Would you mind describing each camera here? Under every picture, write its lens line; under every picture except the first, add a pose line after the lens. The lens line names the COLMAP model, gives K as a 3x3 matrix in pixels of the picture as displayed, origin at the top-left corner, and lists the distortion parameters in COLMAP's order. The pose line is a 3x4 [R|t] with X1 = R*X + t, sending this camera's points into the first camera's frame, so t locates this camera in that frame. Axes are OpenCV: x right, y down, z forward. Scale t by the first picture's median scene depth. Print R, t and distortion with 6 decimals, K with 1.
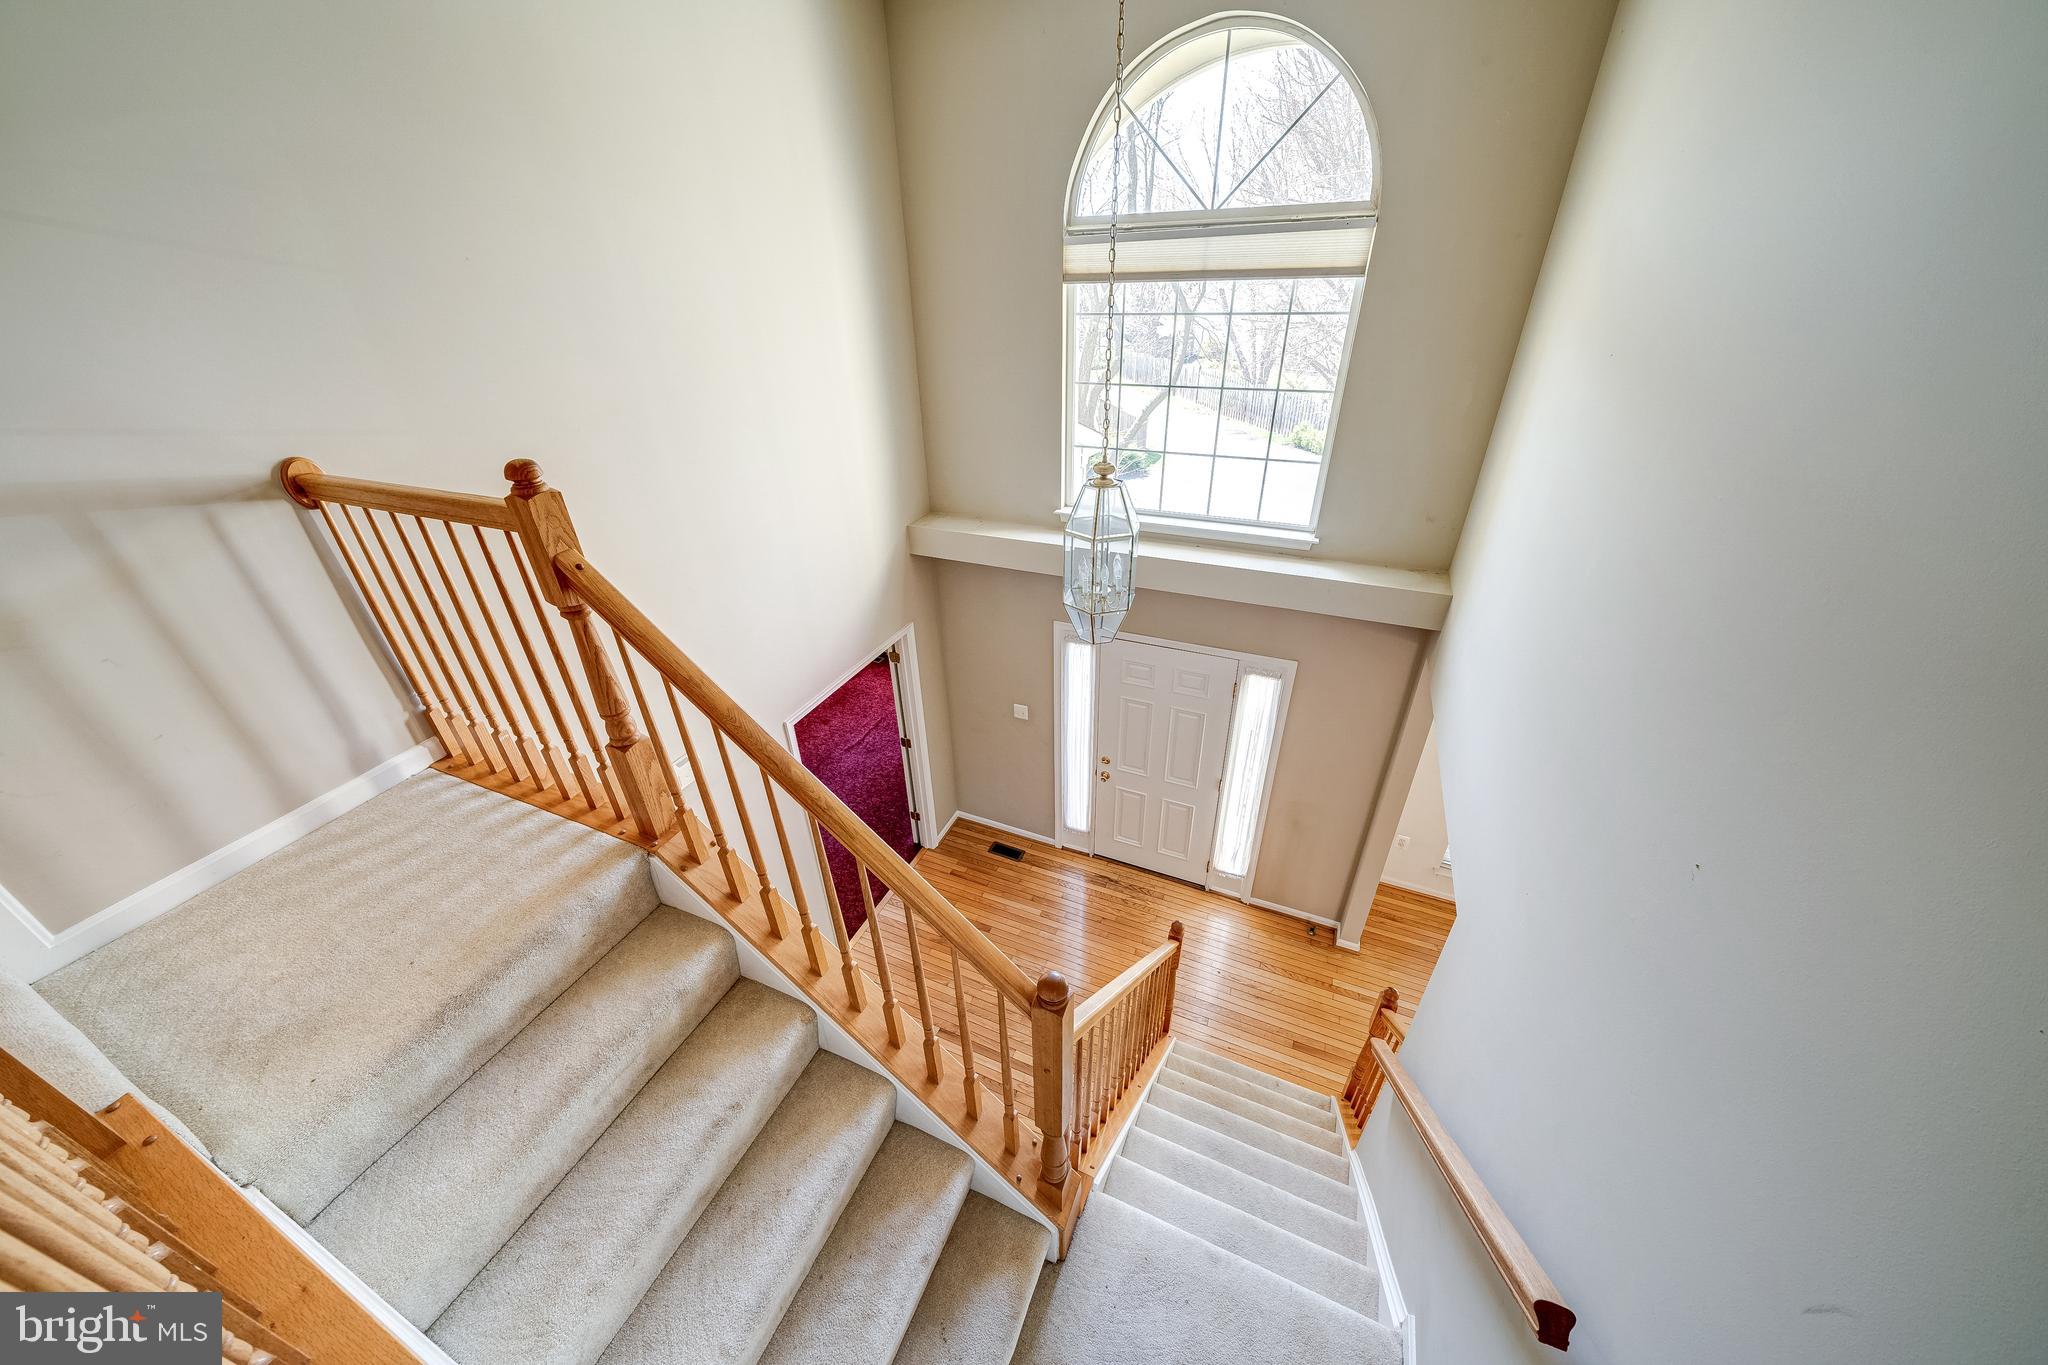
lens RADIAL K [[697.9, 0, 1015.5], [0, 697.9, 687.7], [0, 0, 1]] dist [-0.007615, -0.000292]
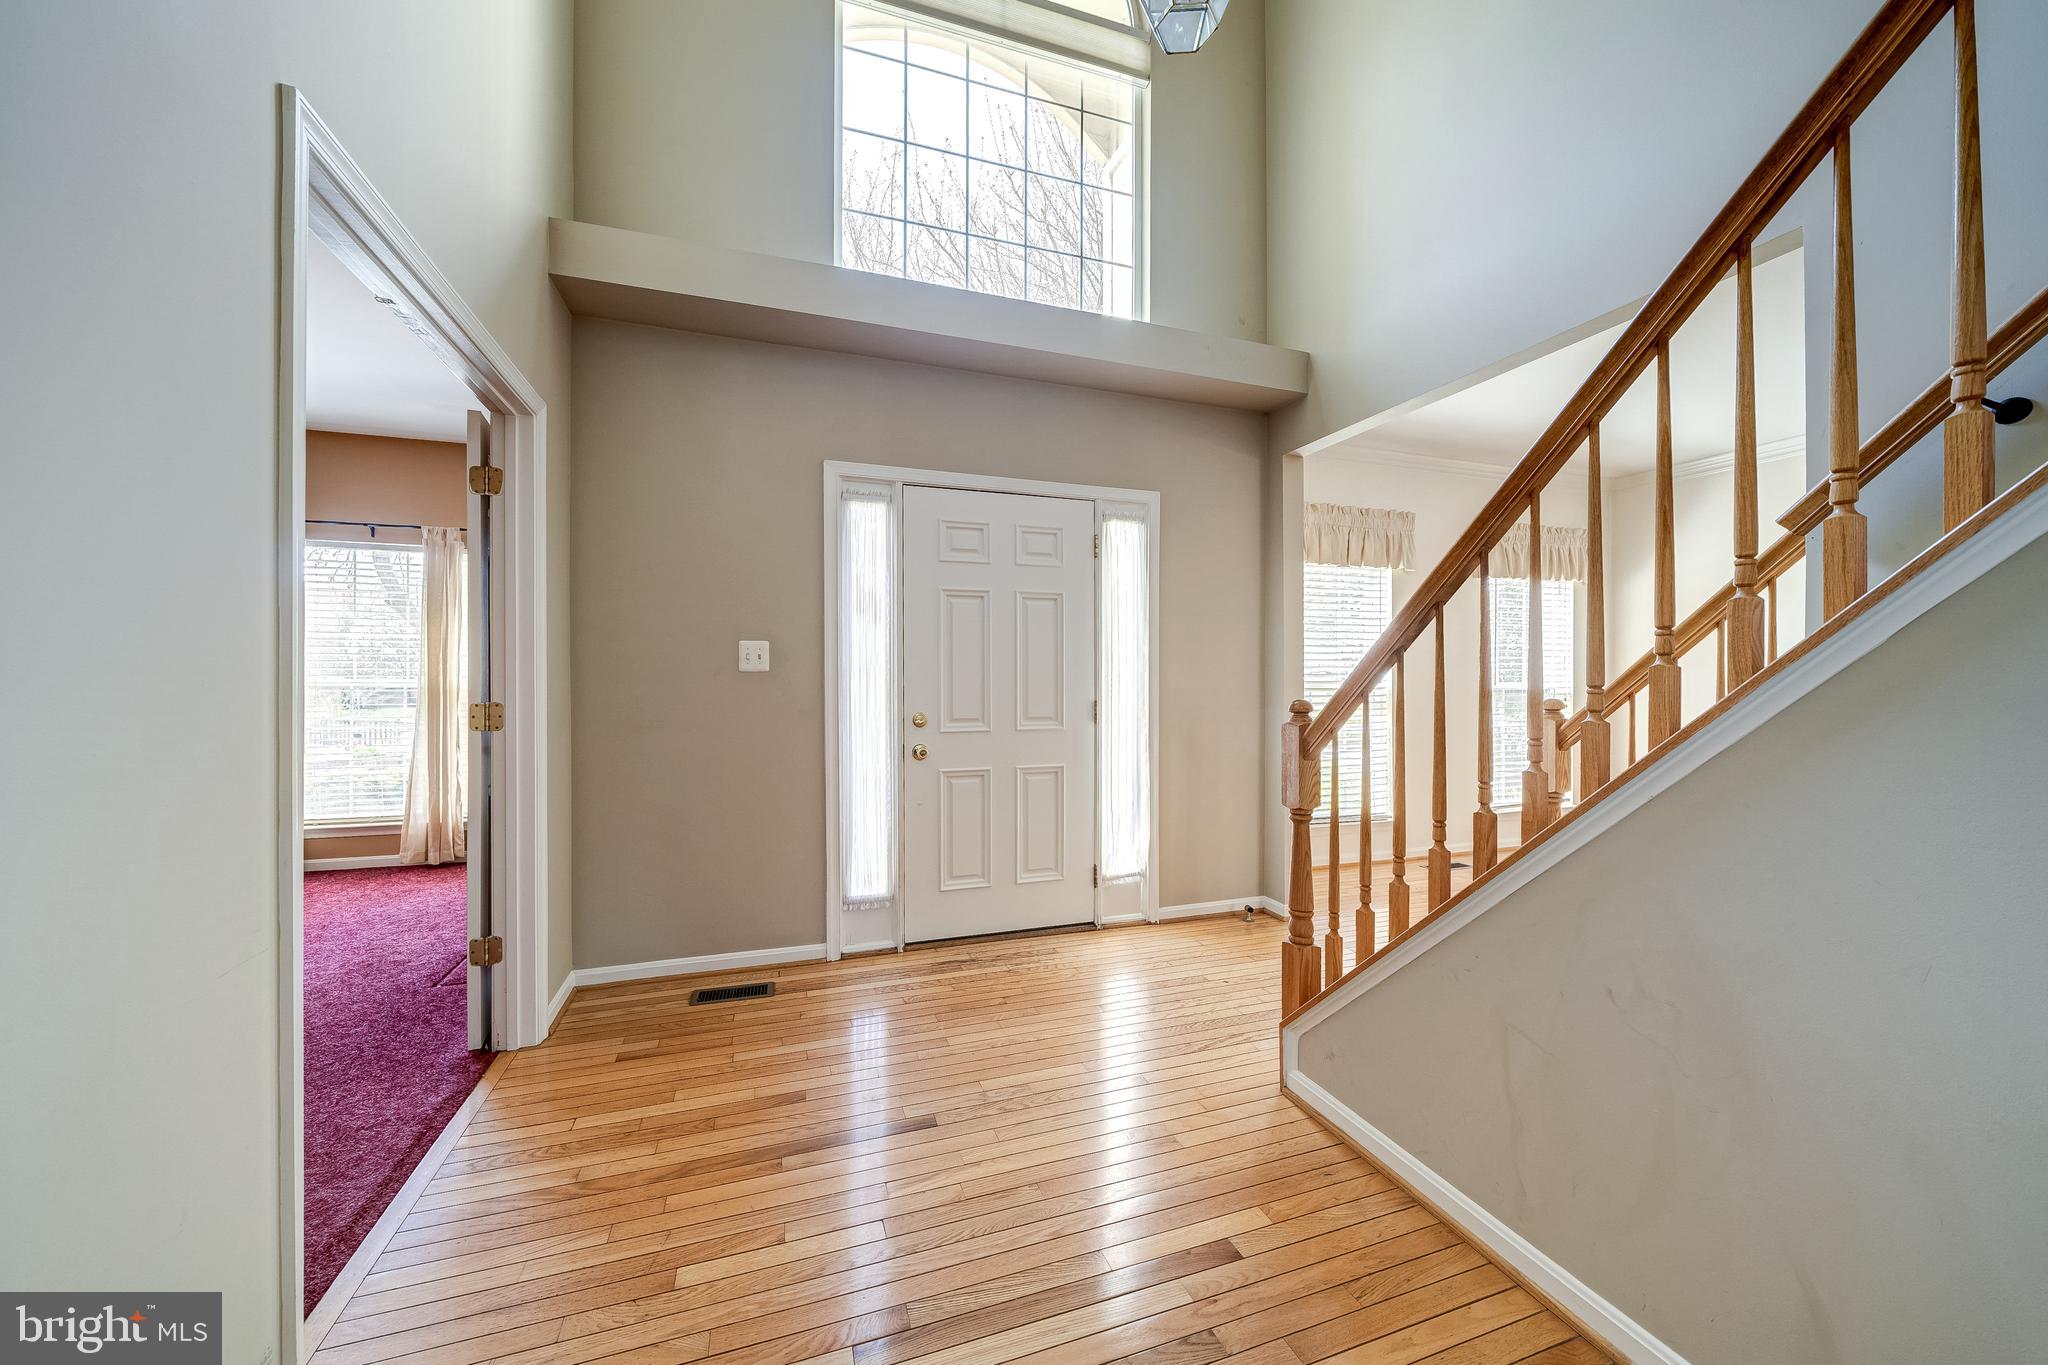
lens RADIAL K [[717.6, 0, 1007.4], [0, 717.6, 683.8], [0, 0, 1]] dist [-0.002099, -0.000266]
pose [[0.738482, 0.025194, 0.673802, -0.219119], [0.327194, 0.860373, -0.390772, 0.332306], [-0.589566, 0.509042, 0.627126, 0.553310]]
